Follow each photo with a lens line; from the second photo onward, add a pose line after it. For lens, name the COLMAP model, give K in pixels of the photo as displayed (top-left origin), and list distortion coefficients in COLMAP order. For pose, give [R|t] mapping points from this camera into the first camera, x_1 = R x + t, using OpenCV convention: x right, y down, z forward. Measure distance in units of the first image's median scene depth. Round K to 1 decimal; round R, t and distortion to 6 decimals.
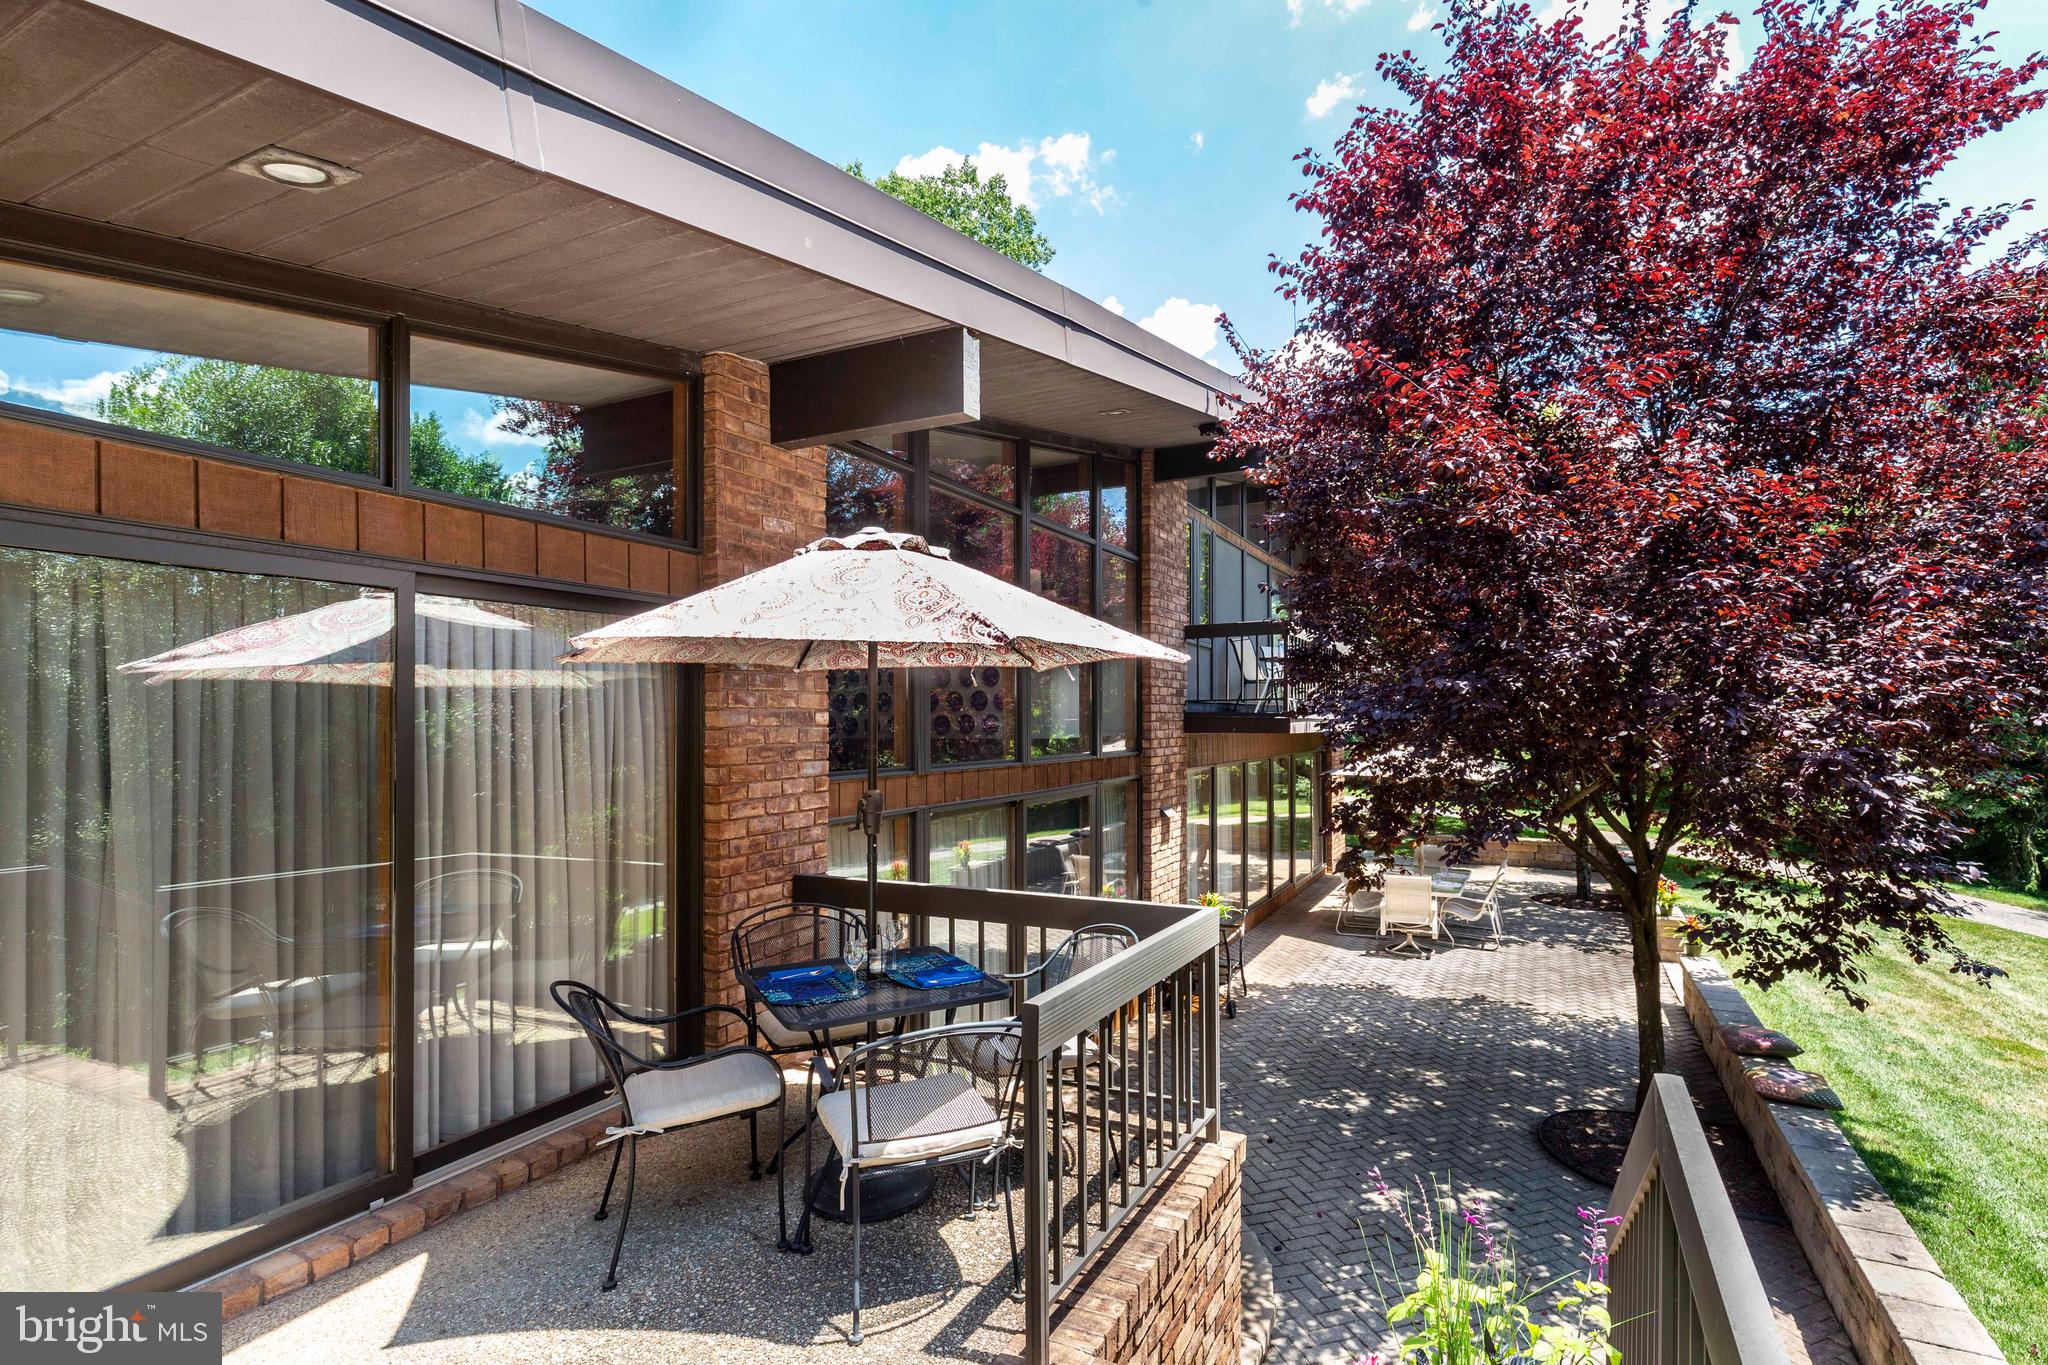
lens RADIAL K [[977.7, 0, 1024.0], [0, 977.7, 682.5], [0, 0, 1]] dist [0.000698, 0.000011]
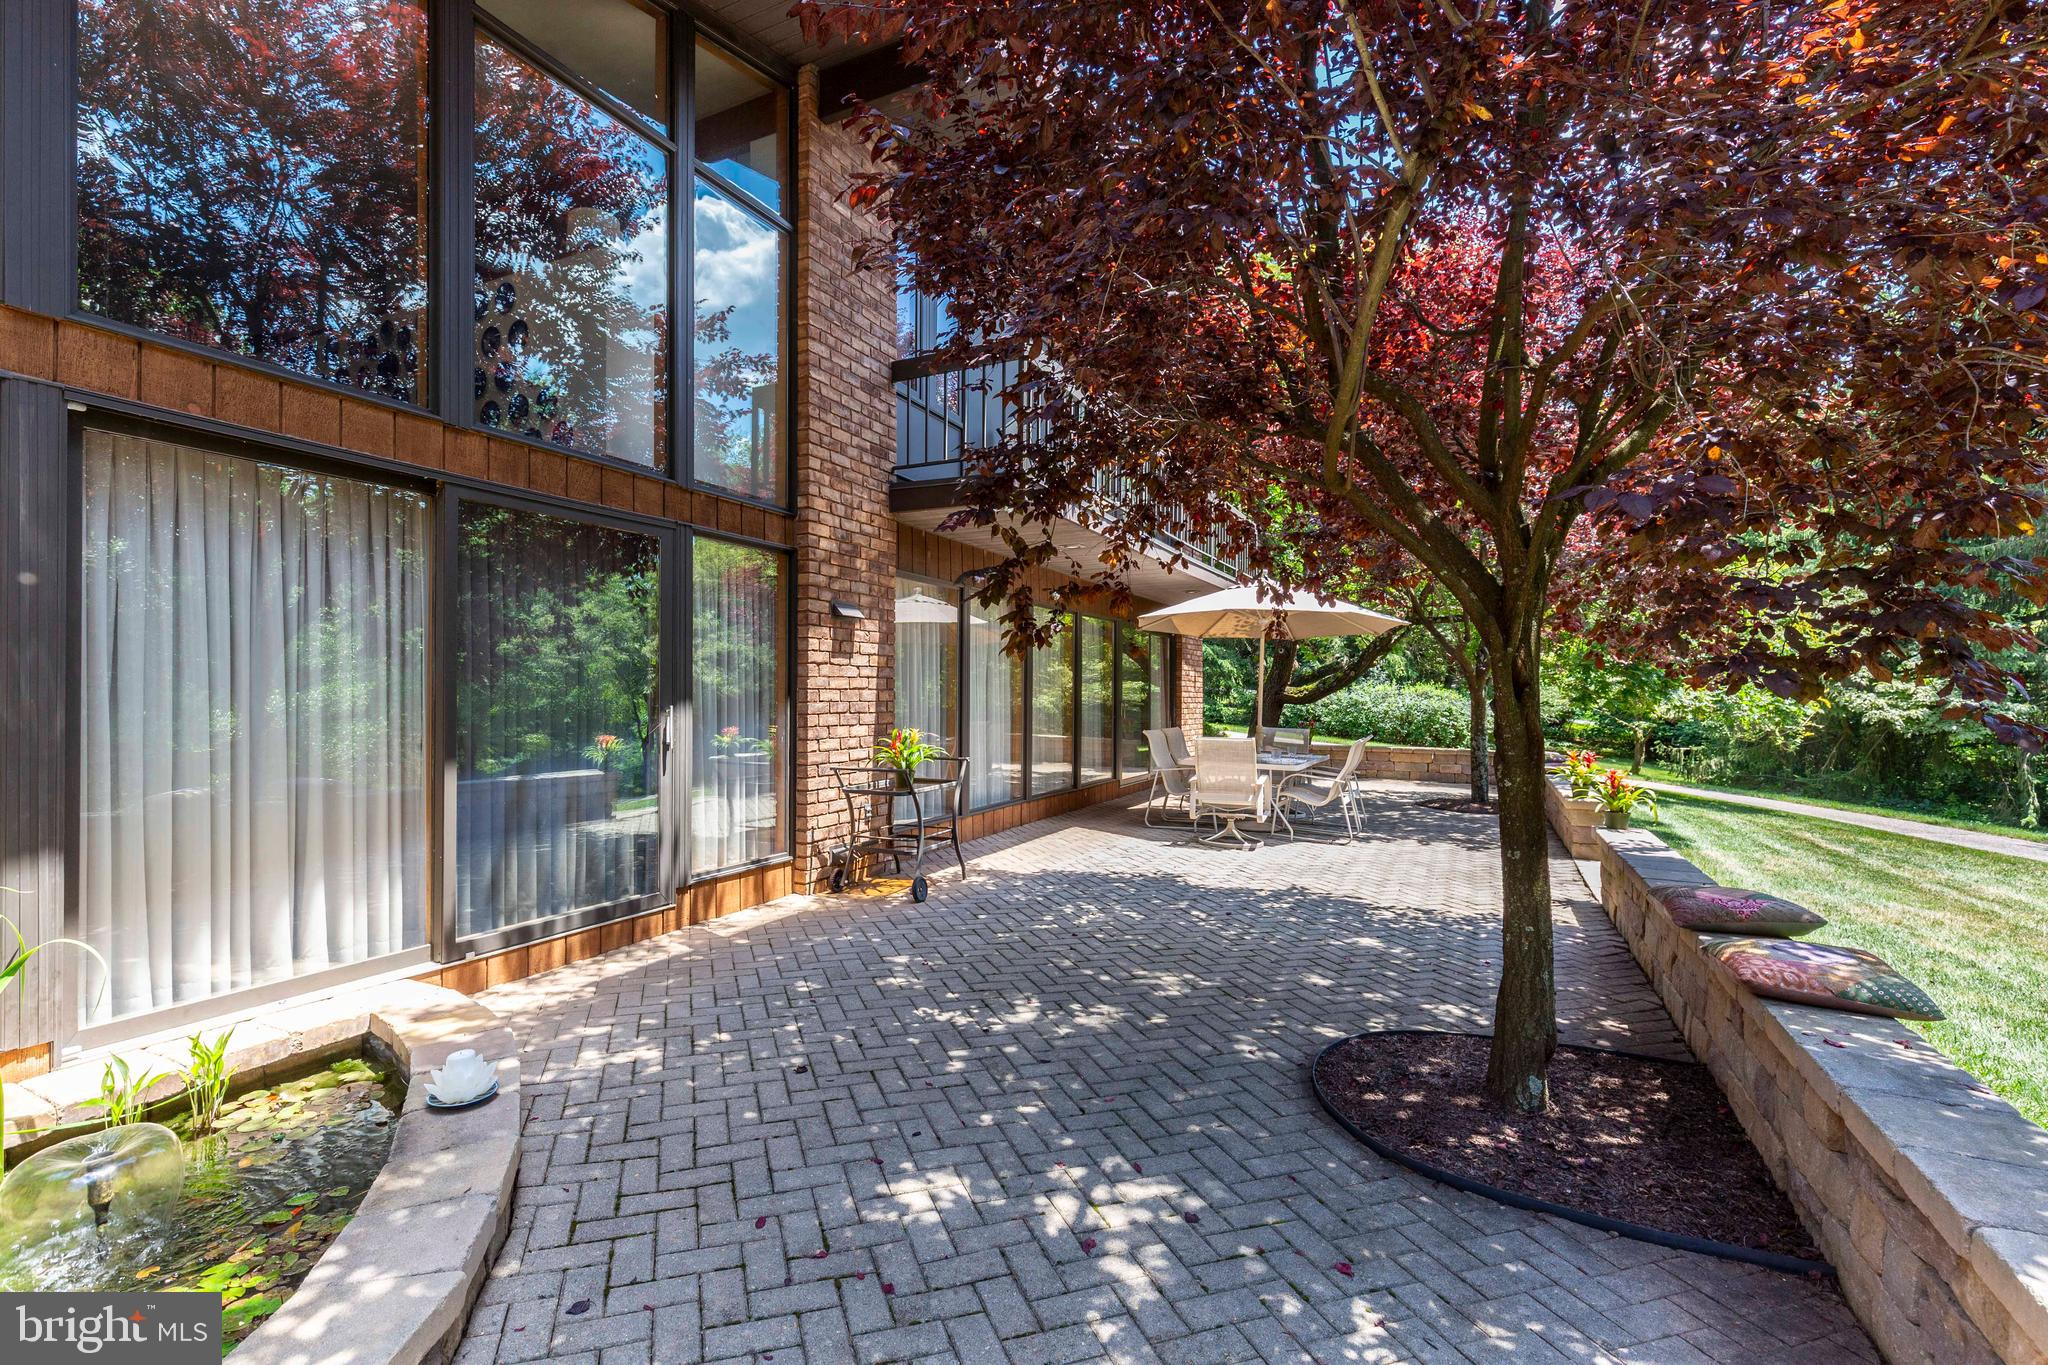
lens RADIAL K [[909.9, 0, 986.9], [0, 909.9, 681.5], [0, 0, 1]] dist [0.009841, -0.000013]
pose [[0.999894, 0.009675, -0.010849, 0.254718], [-0.009675, 0.999953, 0.000062, 0.181605], [0.010849, 0.000043, 0.999941, 0.362505]]
